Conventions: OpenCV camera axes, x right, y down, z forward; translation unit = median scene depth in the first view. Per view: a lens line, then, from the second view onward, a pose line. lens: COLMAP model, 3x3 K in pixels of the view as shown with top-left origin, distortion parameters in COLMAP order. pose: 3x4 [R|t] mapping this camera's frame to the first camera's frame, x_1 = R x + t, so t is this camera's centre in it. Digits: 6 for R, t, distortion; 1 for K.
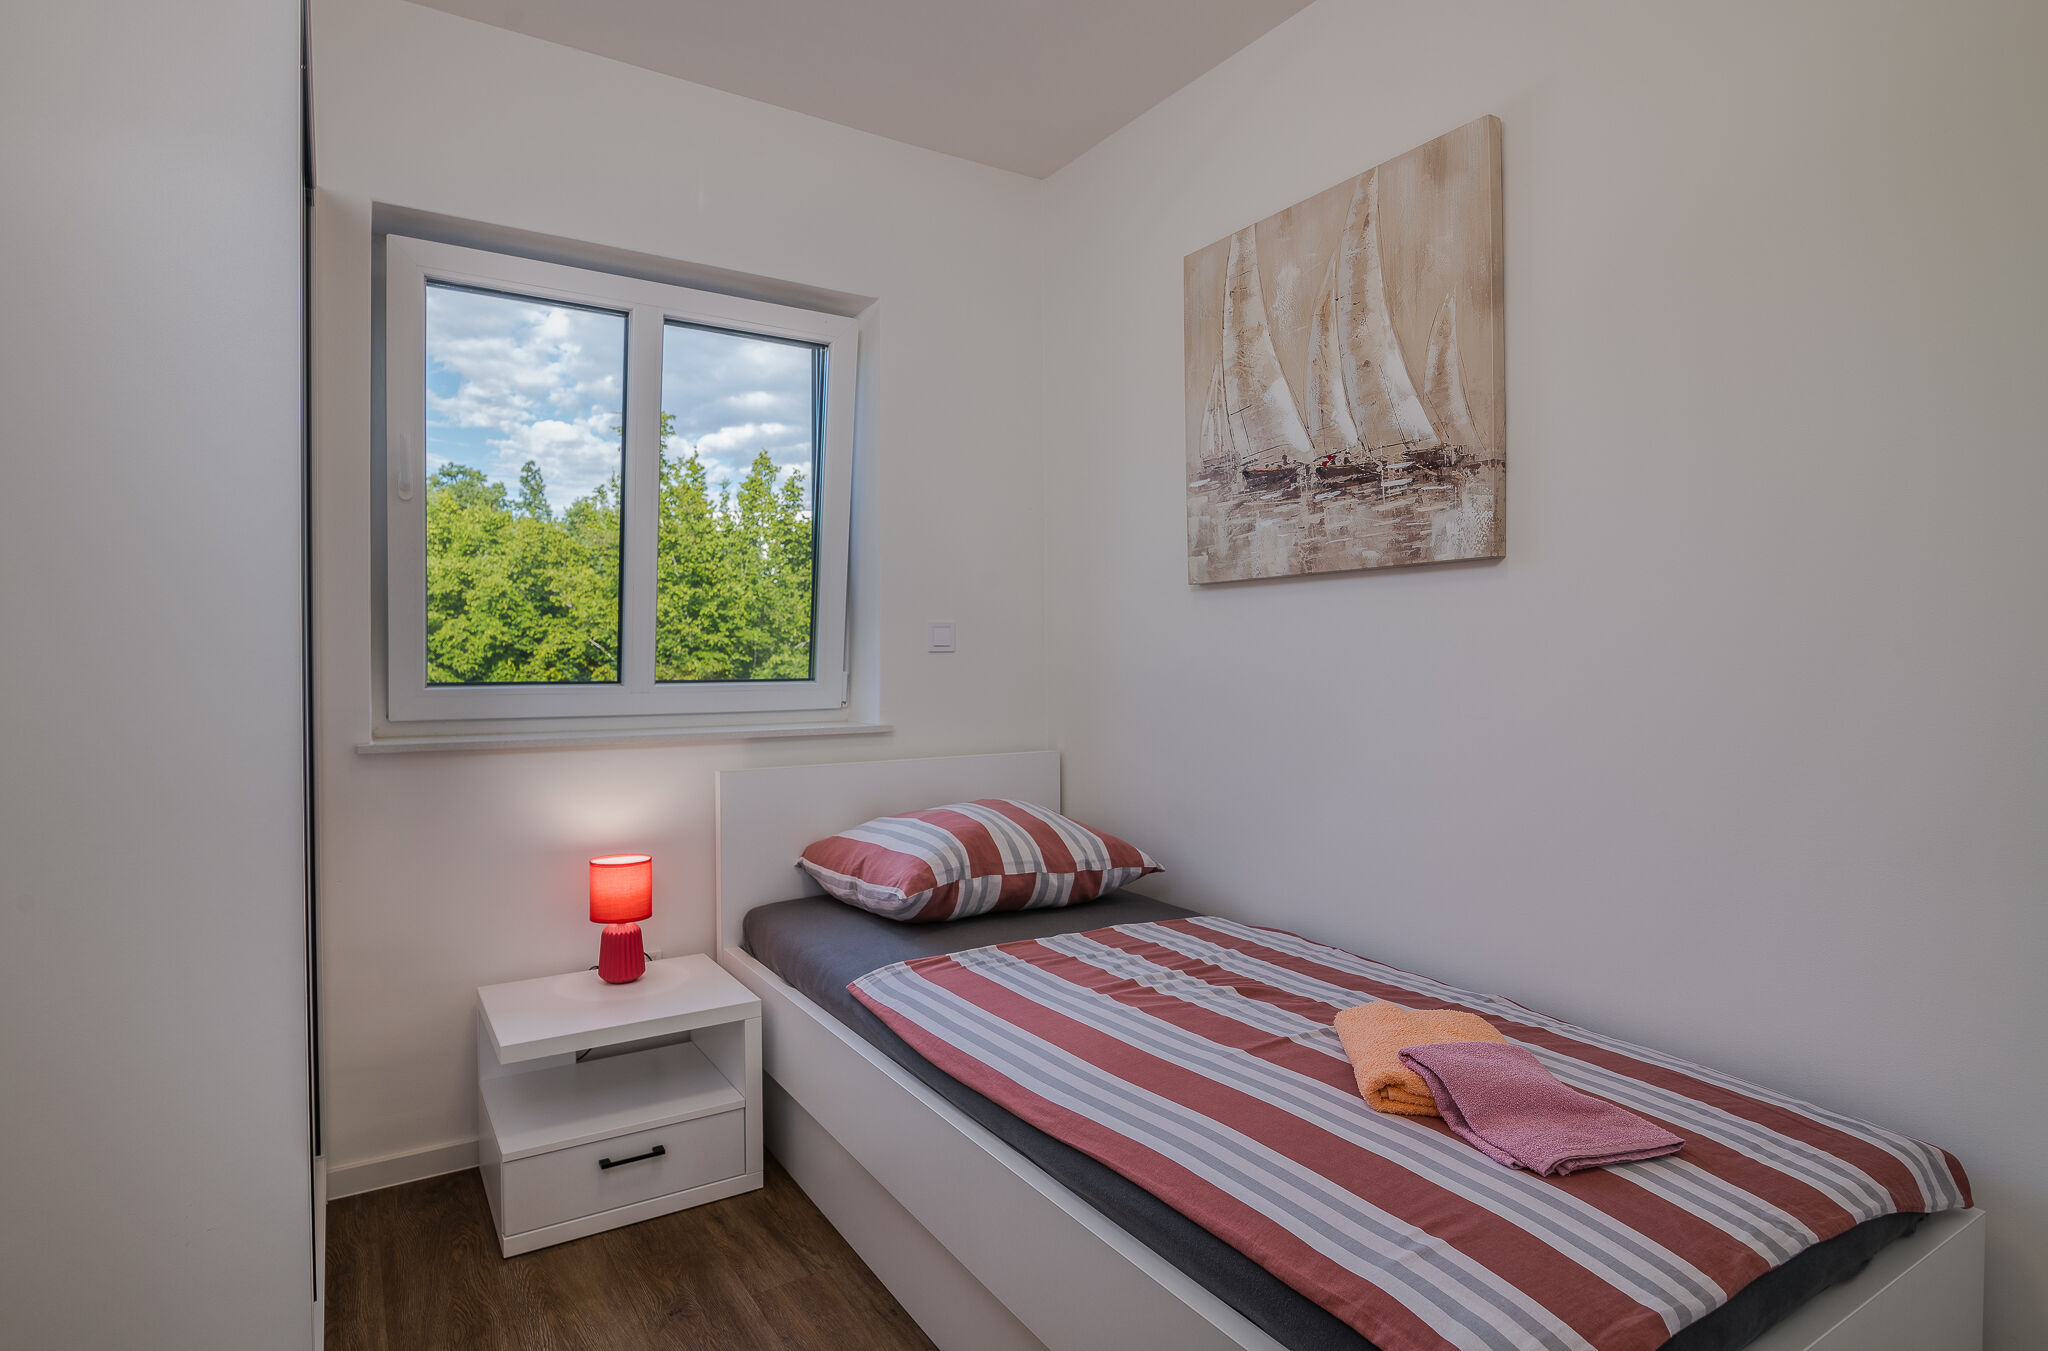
lens RADIAL K [[1062.0, 0, 1019.3], [0, 1062.0, 655.9], [0, 0, 1]] dist [-0.015743, 0.001662]
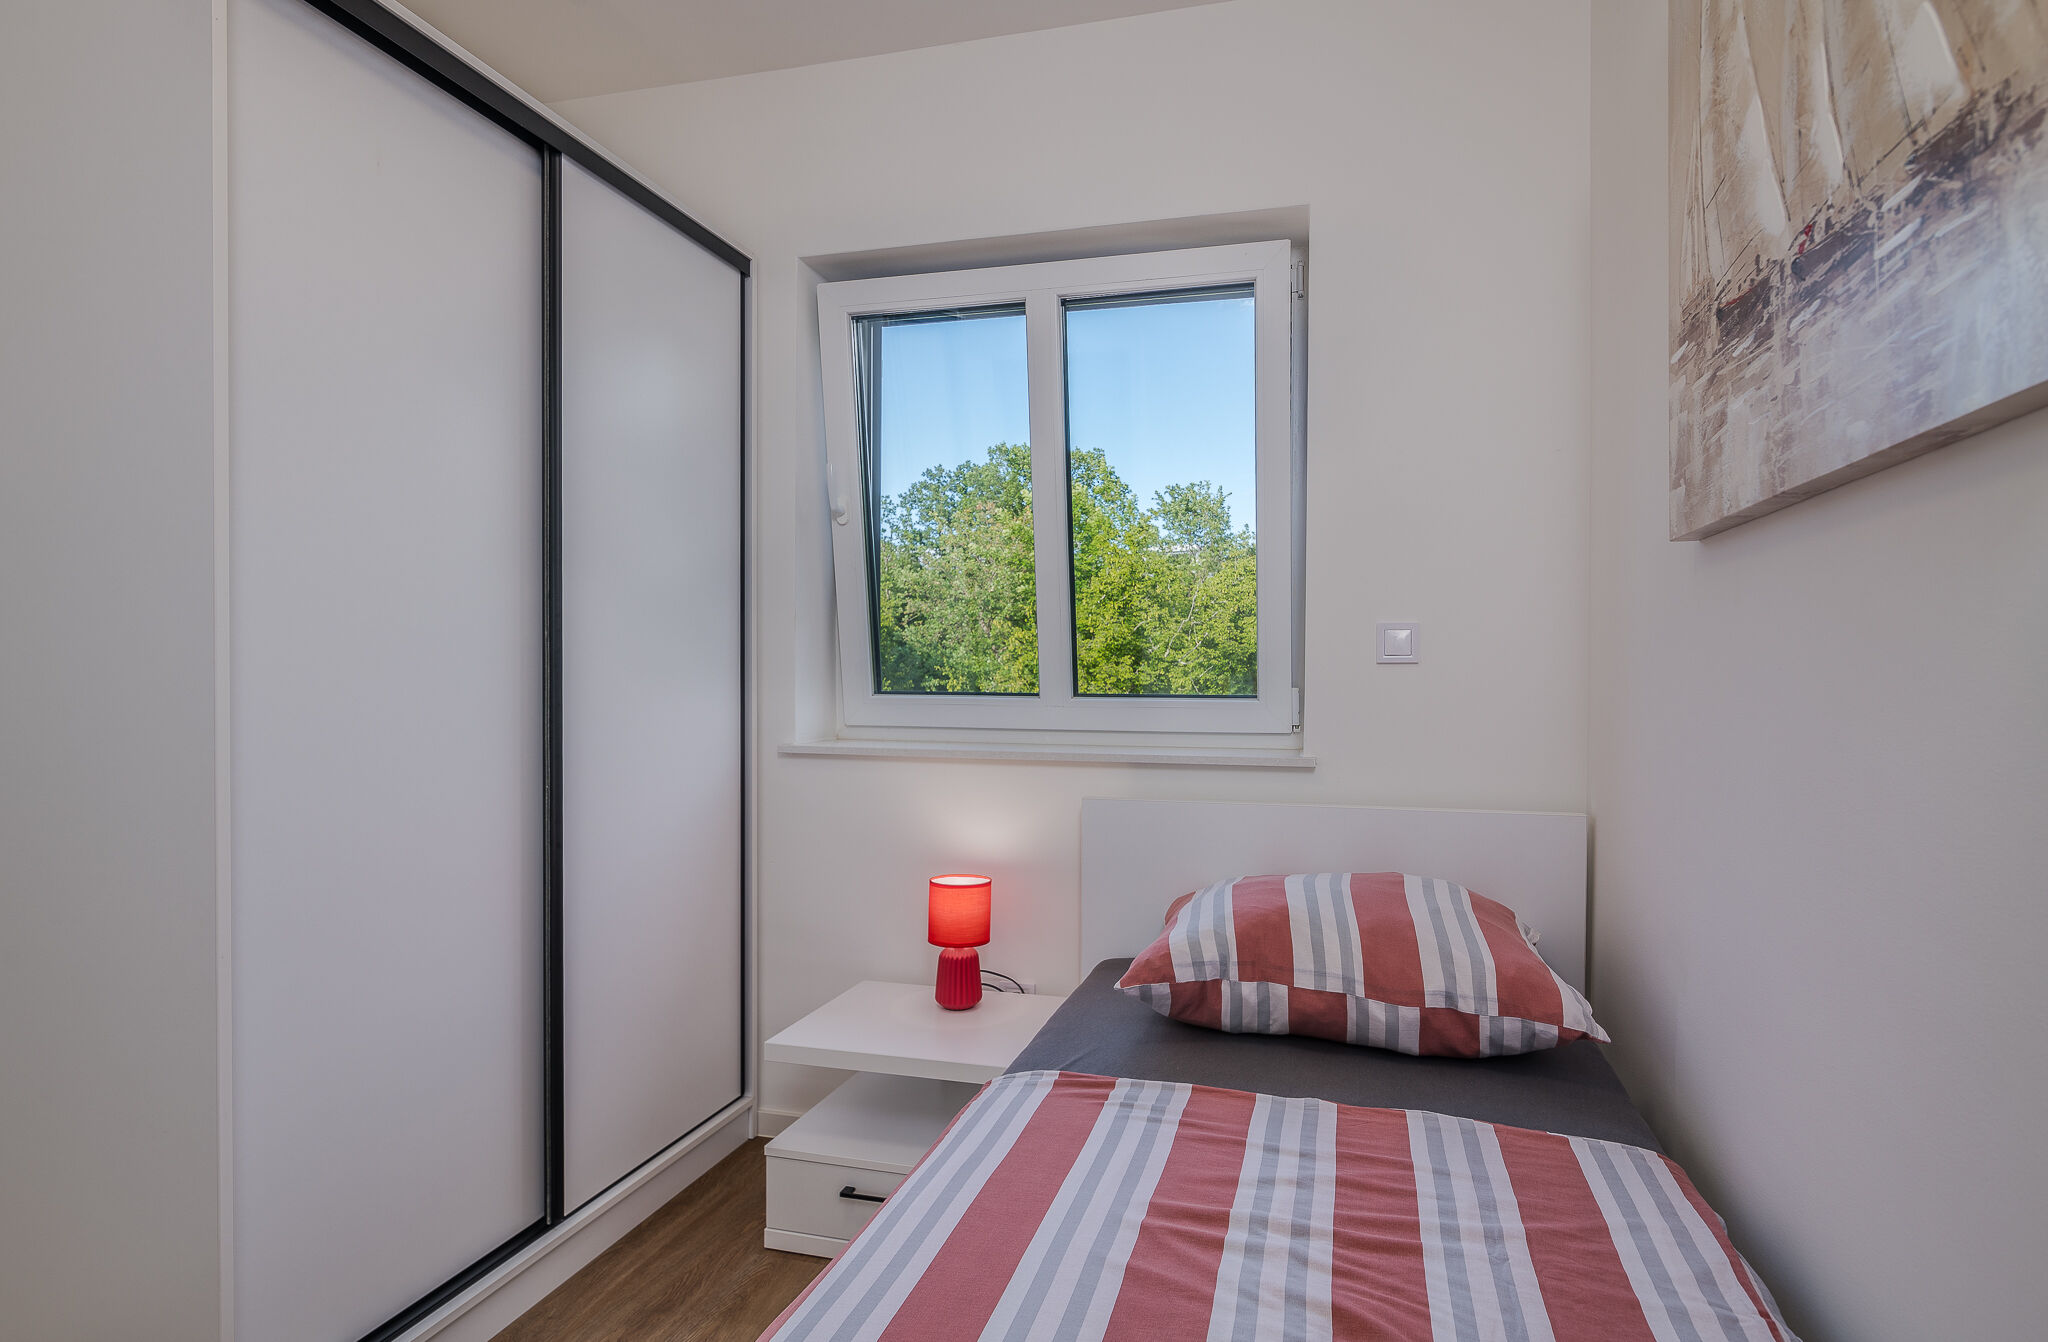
lens RADIAL K [[1043.7, 0, 1028.1], [0, 1043.7, 680.1], [0, 0, 1]] dist [0.000053, 0.001407]
pose [[0.675811, 0.009359, -0.737015, 0.382526], [-0.000781, 0.999928, 0.011981, -0.000496], [0.737074, -0.007522, 0.675770, 0.434824]]
